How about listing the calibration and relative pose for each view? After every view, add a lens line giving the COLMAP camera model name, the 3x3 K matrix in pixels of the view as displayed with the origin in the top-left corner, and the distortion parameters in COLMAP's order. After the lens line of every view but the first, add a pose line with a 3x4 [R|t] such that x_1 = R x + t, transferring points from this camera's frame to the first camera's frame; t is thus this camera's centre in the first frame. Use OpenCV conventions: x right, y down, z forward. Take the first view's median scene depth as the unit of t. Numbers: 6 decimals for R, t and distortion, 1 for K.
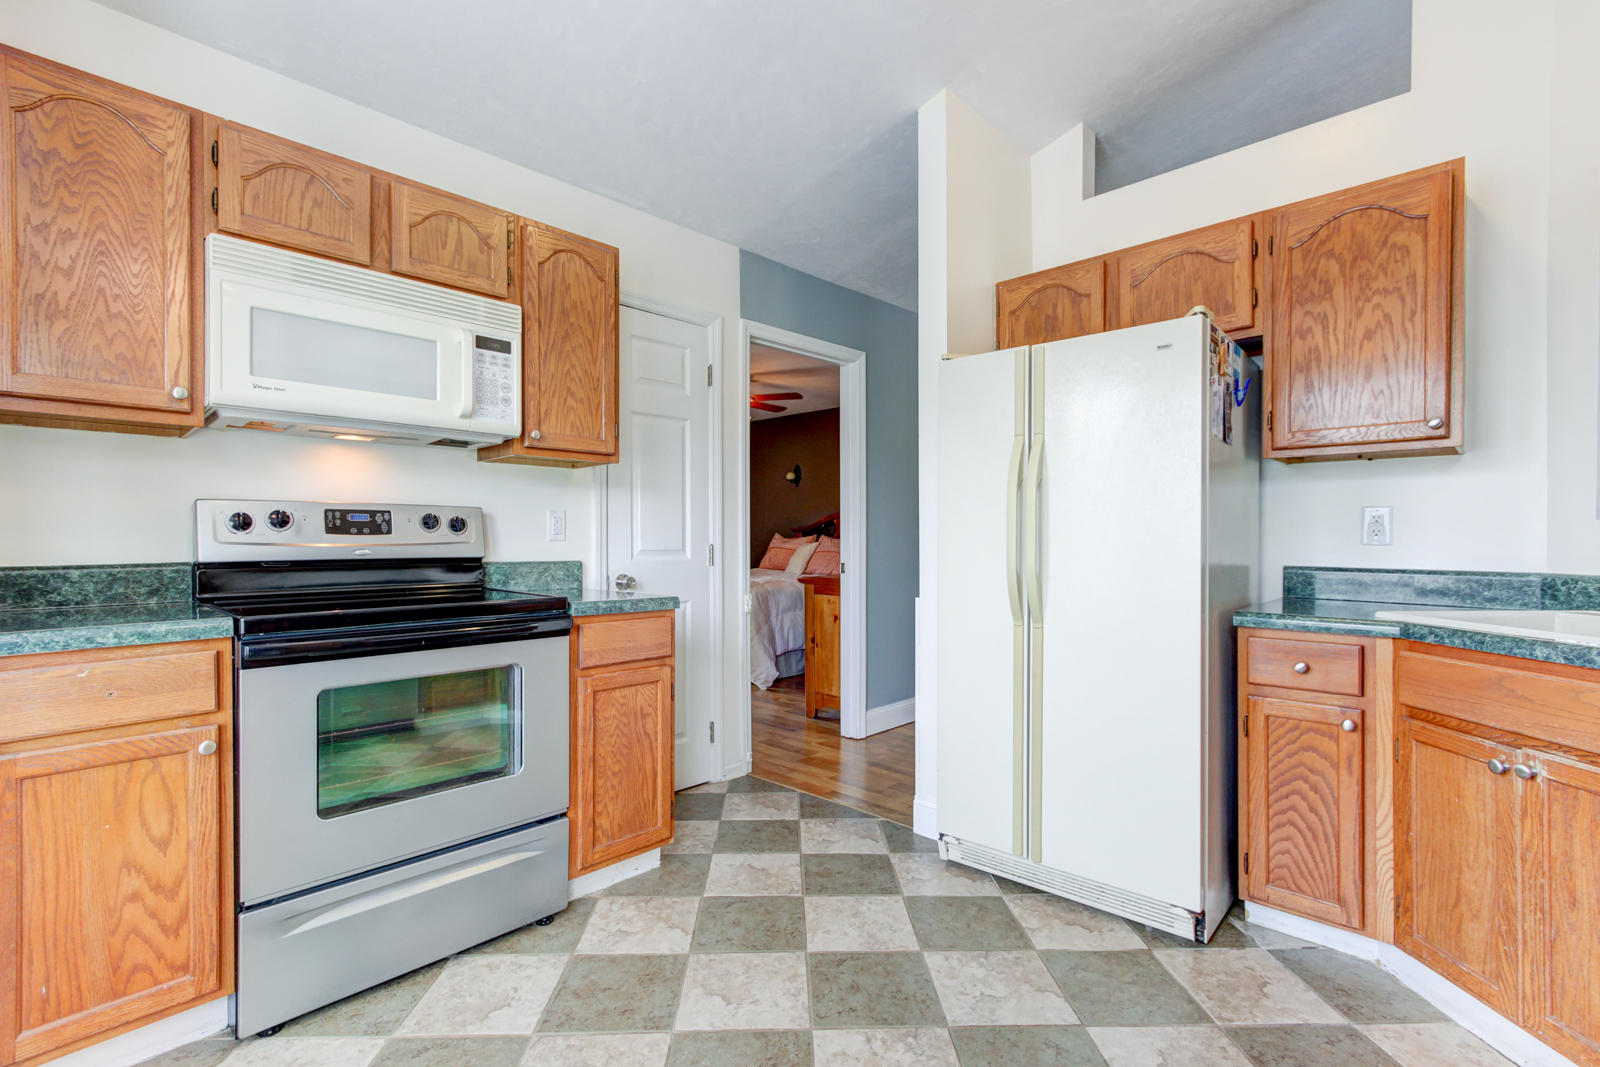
lens RADIAL K [[736.7, 0, 795.4], [0, 736.7, 540.9], [0, 0, 1]] dist [0.003262, 0.001197]
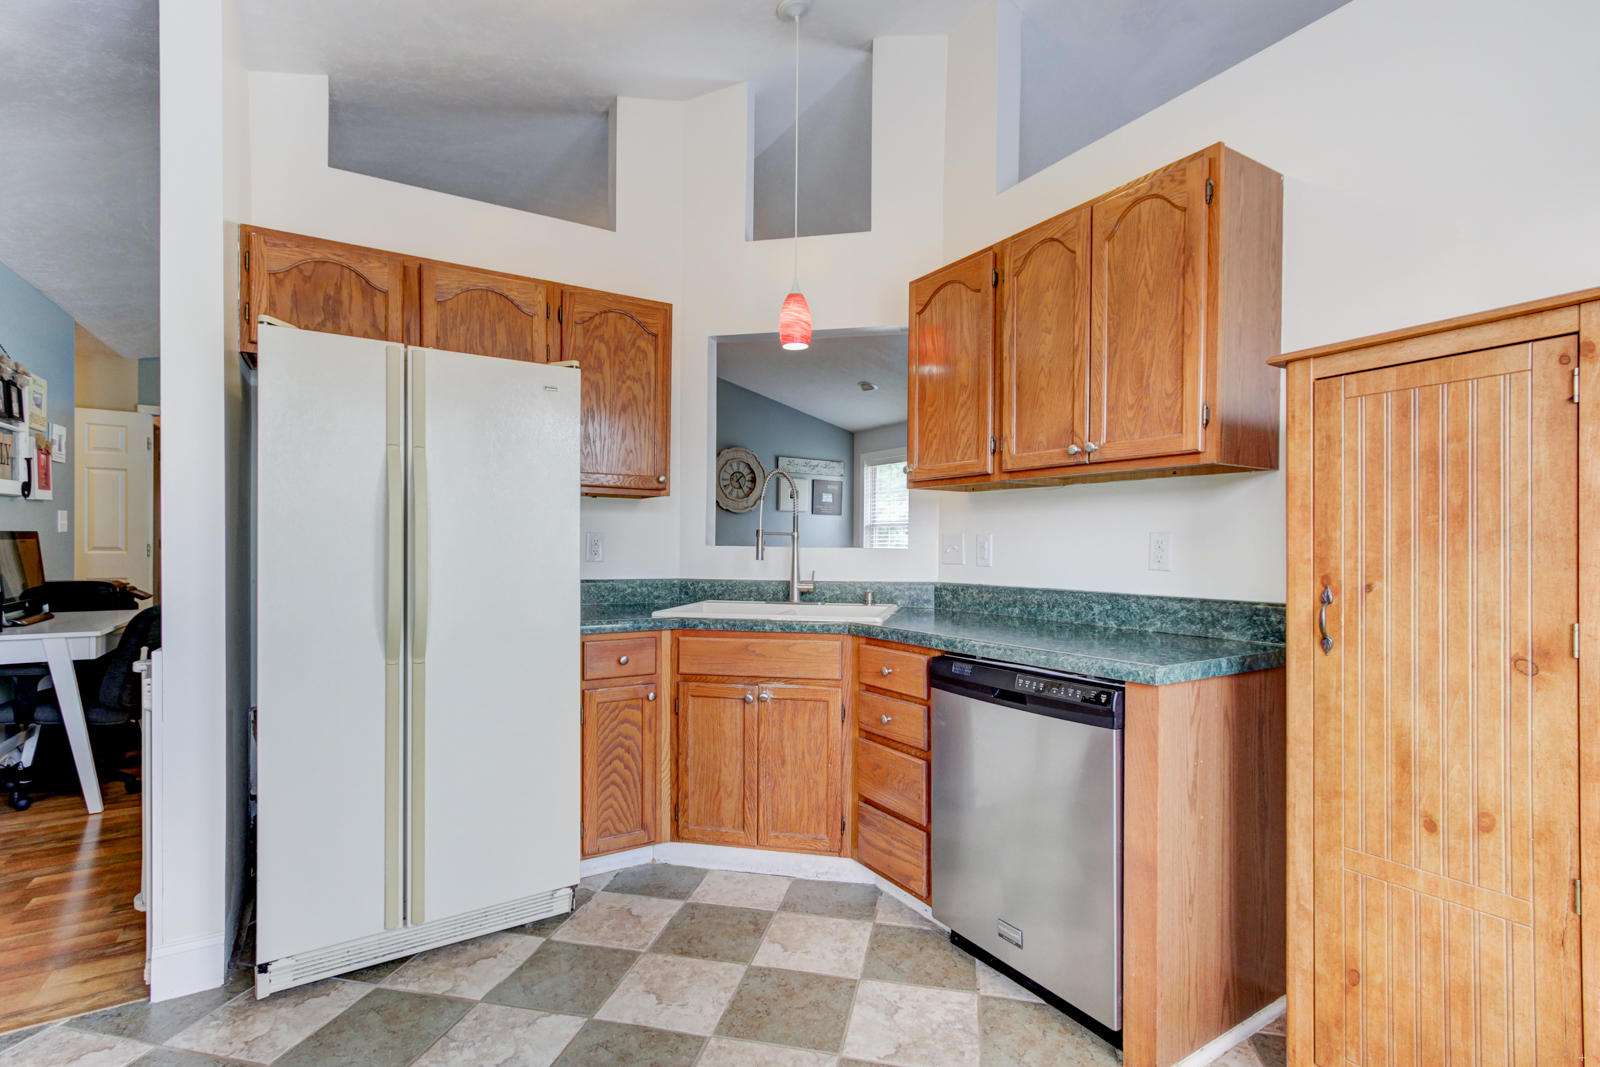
lens RADIAL K [[736.7, 0, 815.1], [0, 736.7, 553.2], [0, 0, 1]] dist [0.003262, 0.001197]
pose [[0.239893, -0.010795, 0.970739, -0.477903], [-0.002416, 0.999928, 0.011716, -0.031460], [-0.970796, -0.005156, 0.239850, 0.354869]]
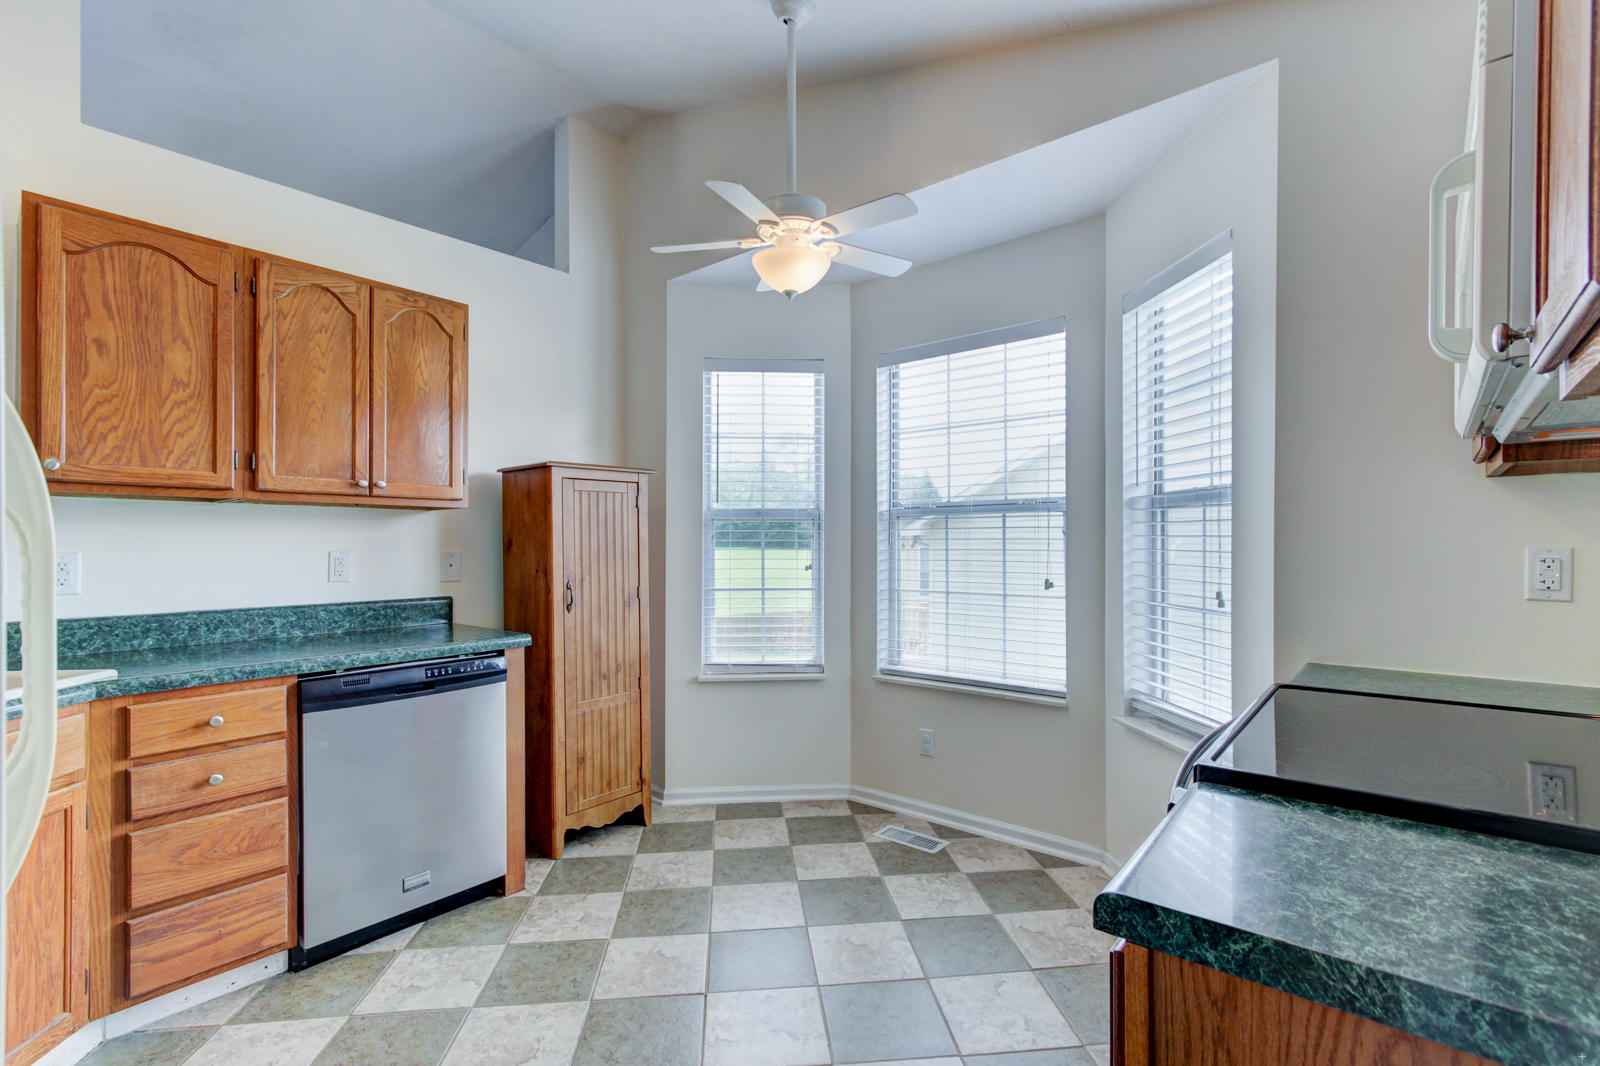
lens RADIAL K [[736.7, 0, 803.6], [0, 736.7, 537.8], [0, 0, 1]] dist [0.003262, 0.001197]
pose [[-0.997967, 0.001046, -0.063720, -0.053081], [0.001416, 0.999982, -0.005769, -0.065172], [0.063713, -0.005847, -0.997951, 1.498872]]
